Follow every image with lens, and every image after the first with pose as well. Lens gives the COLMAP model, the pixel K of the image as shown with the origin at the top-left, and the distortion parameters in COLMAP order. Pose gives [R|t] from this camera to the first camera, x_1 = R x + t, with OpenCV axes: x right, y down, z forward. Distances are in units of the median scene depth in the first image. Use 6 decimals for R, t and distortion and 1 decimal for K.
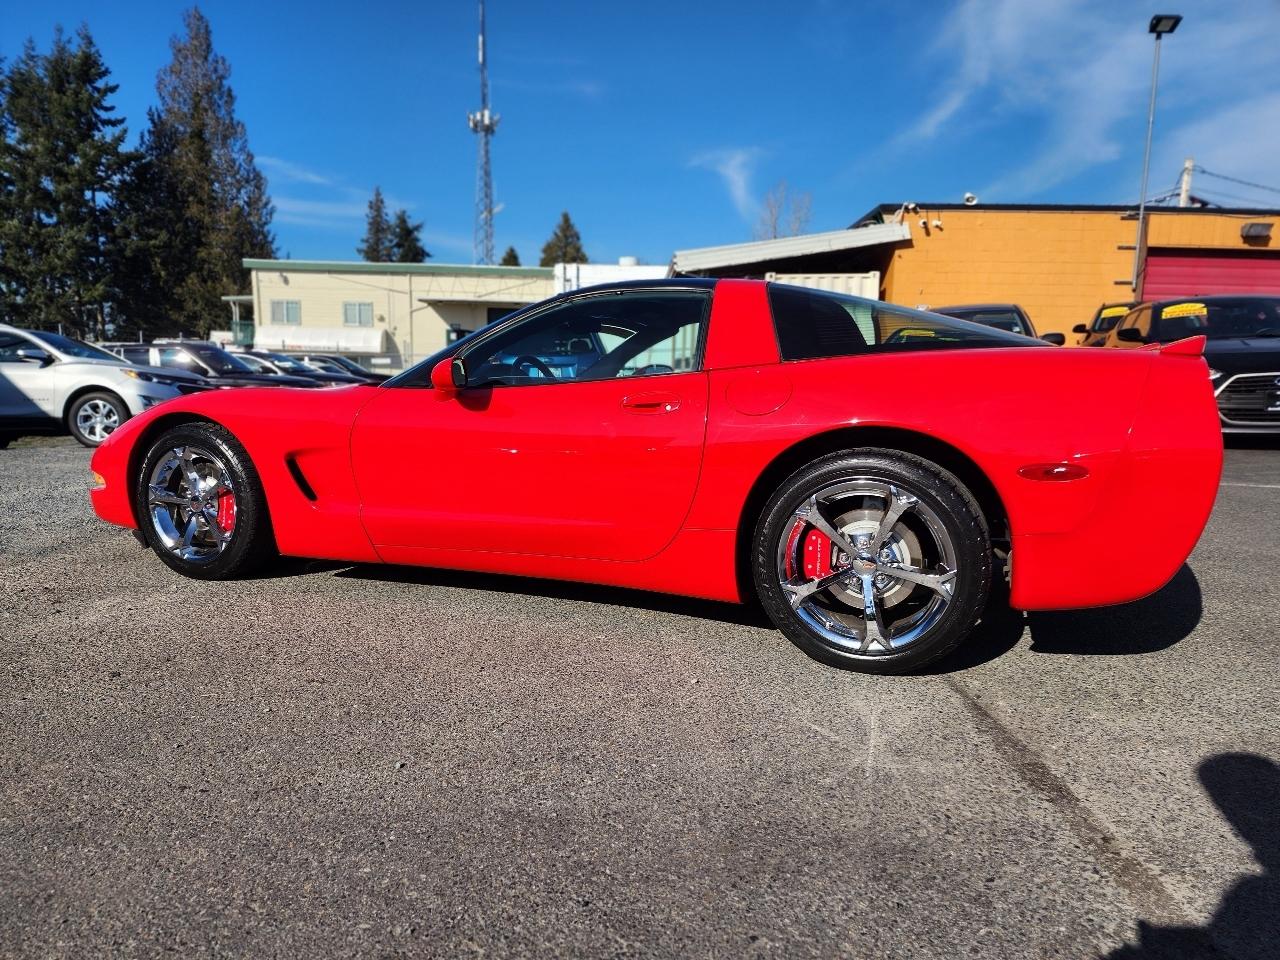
lens RADIAL K [[851.8, 0, 633.0], [0, 851.8, 503.9], [0, 0, 1]] dist [0.072747, -0.060504]
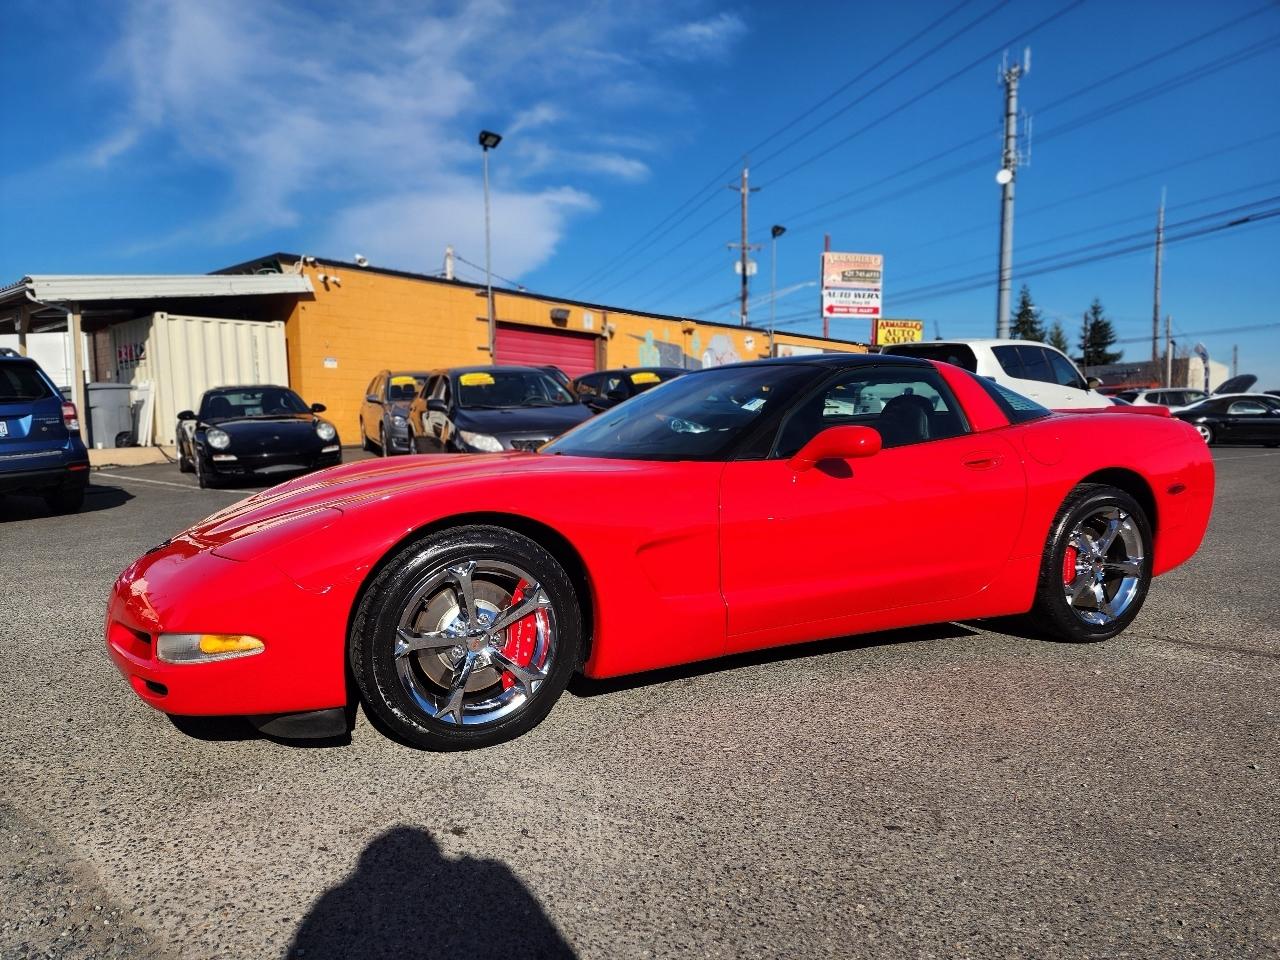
lens RADIAL K [[851.8, 0, 633.0], [0, 851.8, 503.9], [0, 0, 1]] dist [0.072747, -0.060504]
pose [[0.657187, -0.088636, 0.748498, -0.196419], [0.130334, 0.991466, 0.002974, -0.020293], [-0.742374, 0.095600, 0.663130, 0.090606]]
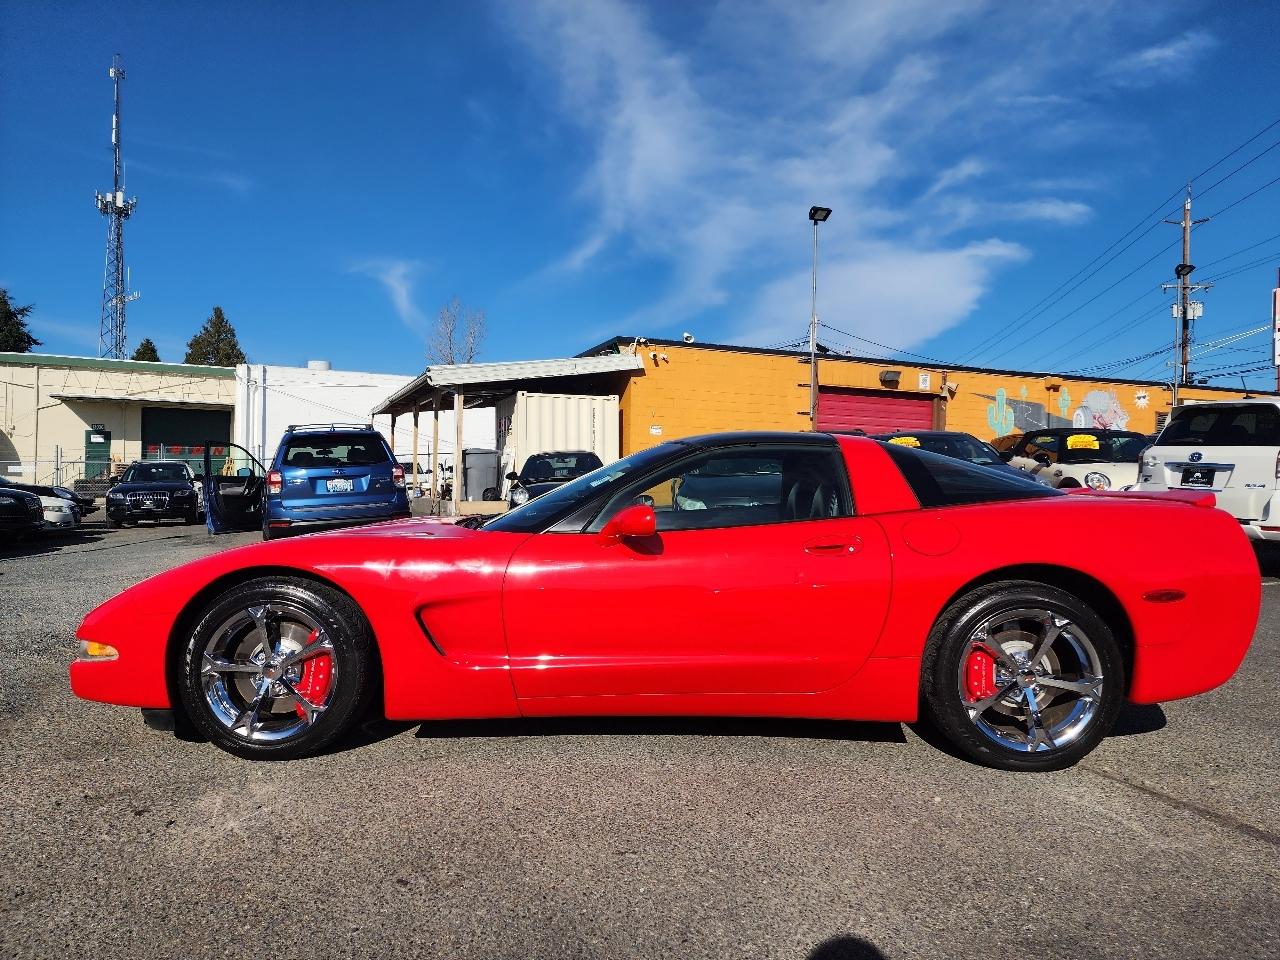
lens RADIAL K [[846.3, 0, 645.8], [0, 846.3, 500.6], [0, 0, 1]] dist [0.093575, -0.091790]
pose [[0.921561, -0.009668, 0.388113, -0.103999], [0.058029, 0.991890, -0.113081, -0.010721], [-0.383872, 0.126733, 0.914648, 0.009182]]
